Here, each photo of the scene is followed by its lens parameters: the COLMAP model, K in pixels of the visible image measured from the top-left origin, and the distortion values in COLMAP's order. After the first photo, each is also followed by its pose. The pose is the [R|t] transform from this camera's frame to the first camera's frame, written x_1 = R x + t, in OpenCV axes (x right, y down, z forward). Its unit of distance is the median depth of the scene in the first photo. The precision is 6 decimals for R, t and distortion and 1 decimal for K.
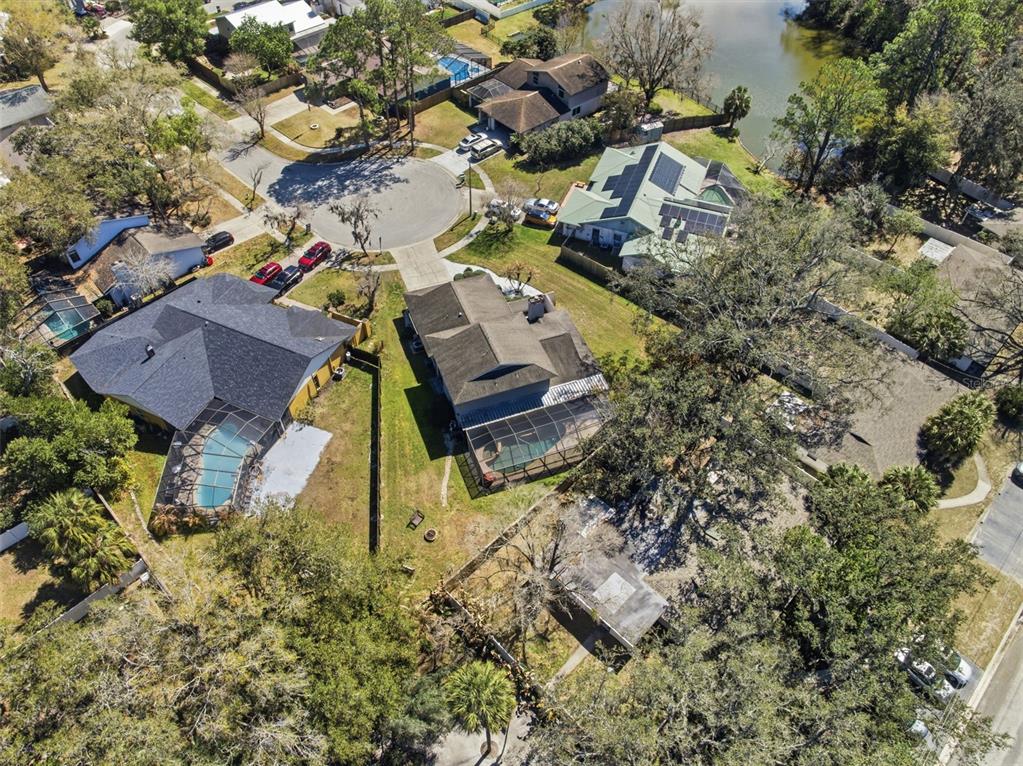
lens RADIAL K [[723.8, 0, 505.8], [0, 723.8, 383.0], [0, 0, 1]] dist [-0.037488, 0.000669]
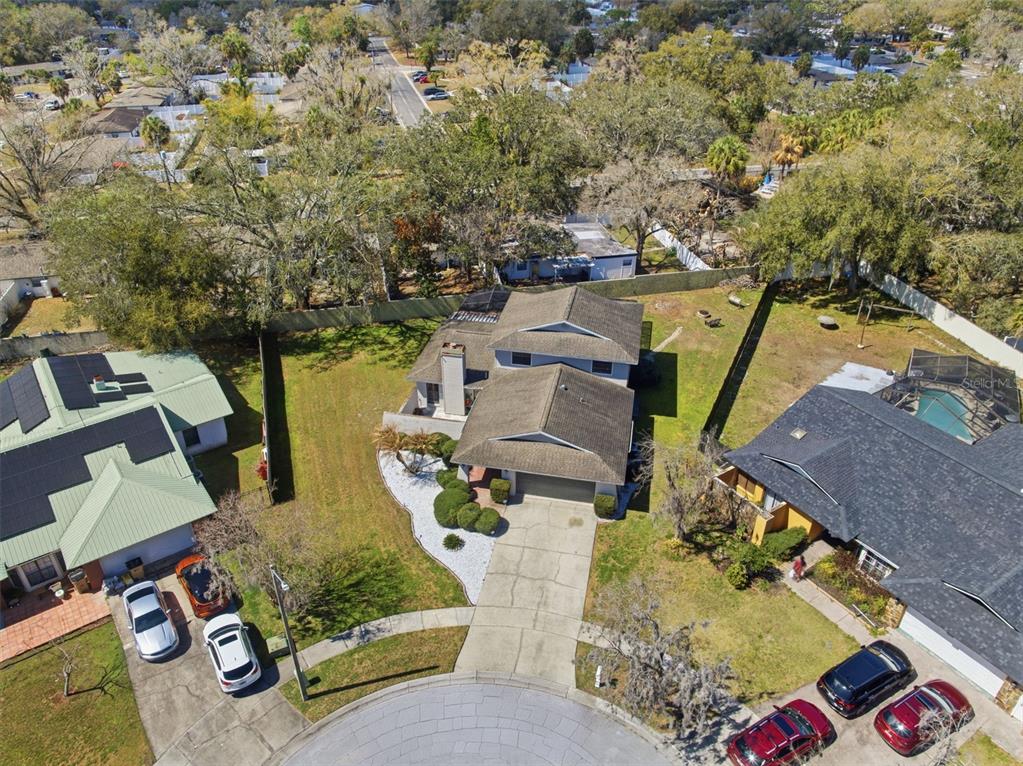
lens RADIAL K [[723.8, 0, 511.3], [0, 723.8, 386.1], [0, 0, 1]] dist [-0.037488, 0.000669]
pose [[-0.846126, -0.285148, 0.450291, -0.251325], [0.395517, 0.230384, 0.889095, -0.549033], [-0.357263, 0.930384, -0.082153, 0.878656]]
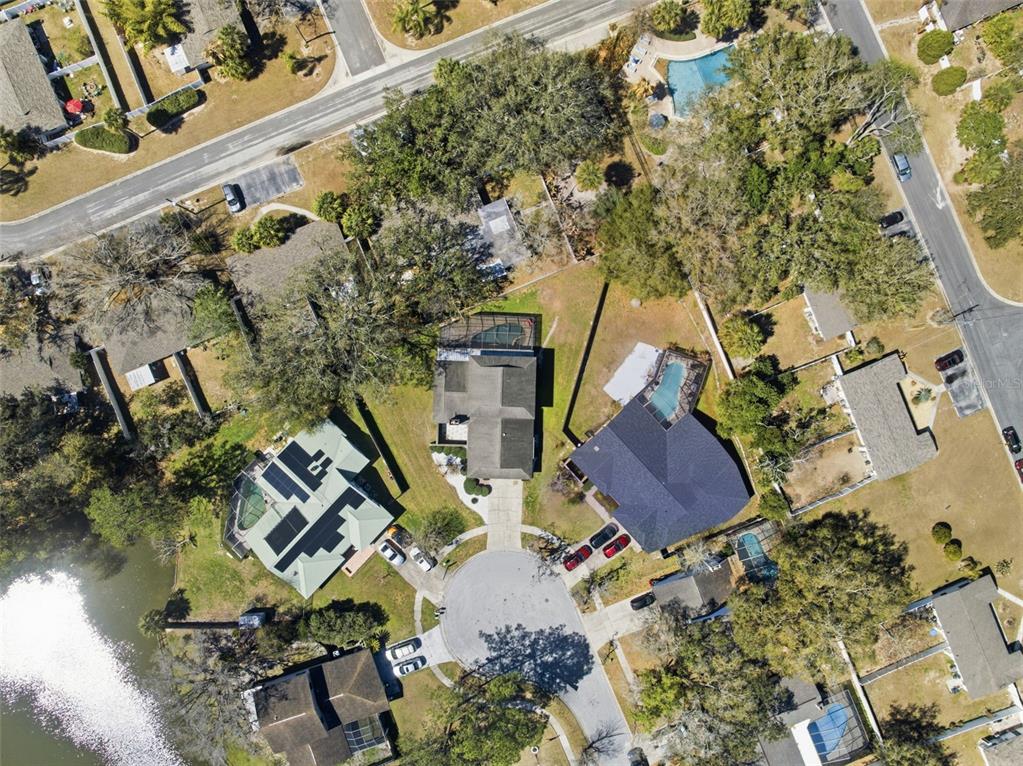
lens RADIAL K [[723.8, 0, 508.3], [0, 723.8, 380.0], [0, 0, 1]] dist [-0.037488, 0.000669]
pose [[-0.924662, -0.380612, -0.011627, -0.008336], [0.276109, -0.691182, 0.667856, -0.831451], [-0.262230, 0.614331, 0.744200, -0.146568]]
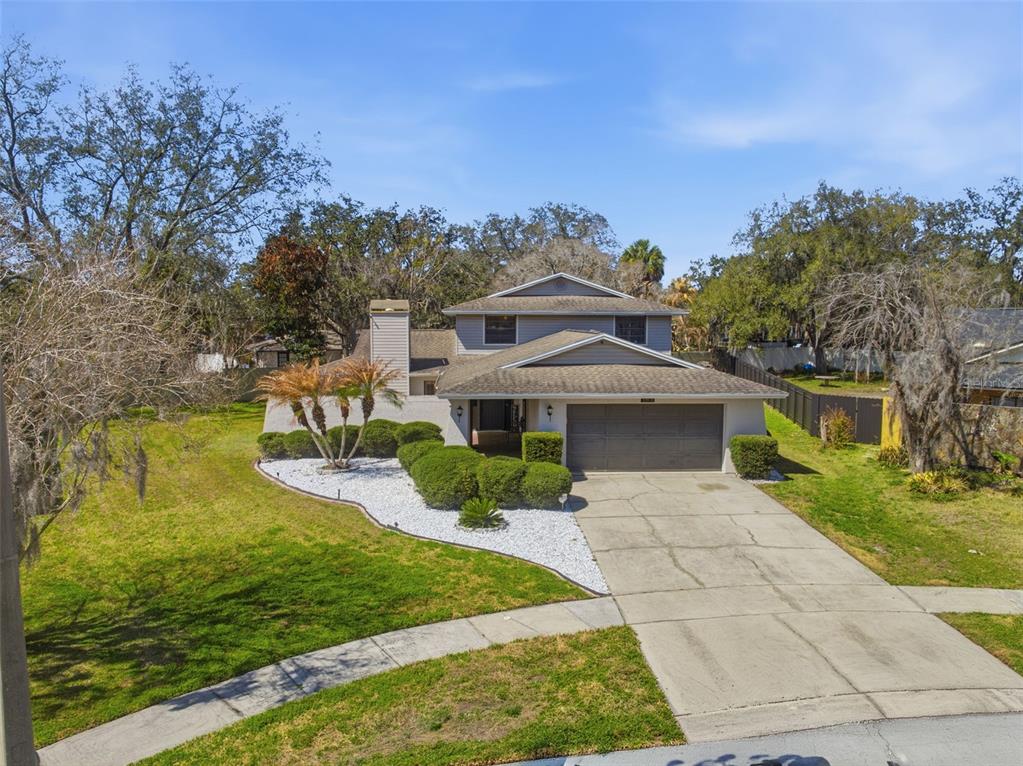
lens RADIAL K [[723.8, 0, 510.0], [0, 723.8, 369.7], [0, 0, 1]] dist [-0.037488, 0.000669]
pose [[-0.956213, -0.030947, 0.291030, -0.107616], [0.211425, 0.614559, 0.760011, -0.307394], [-0.202375, 0.788264, -0.581106, 1.019548]]
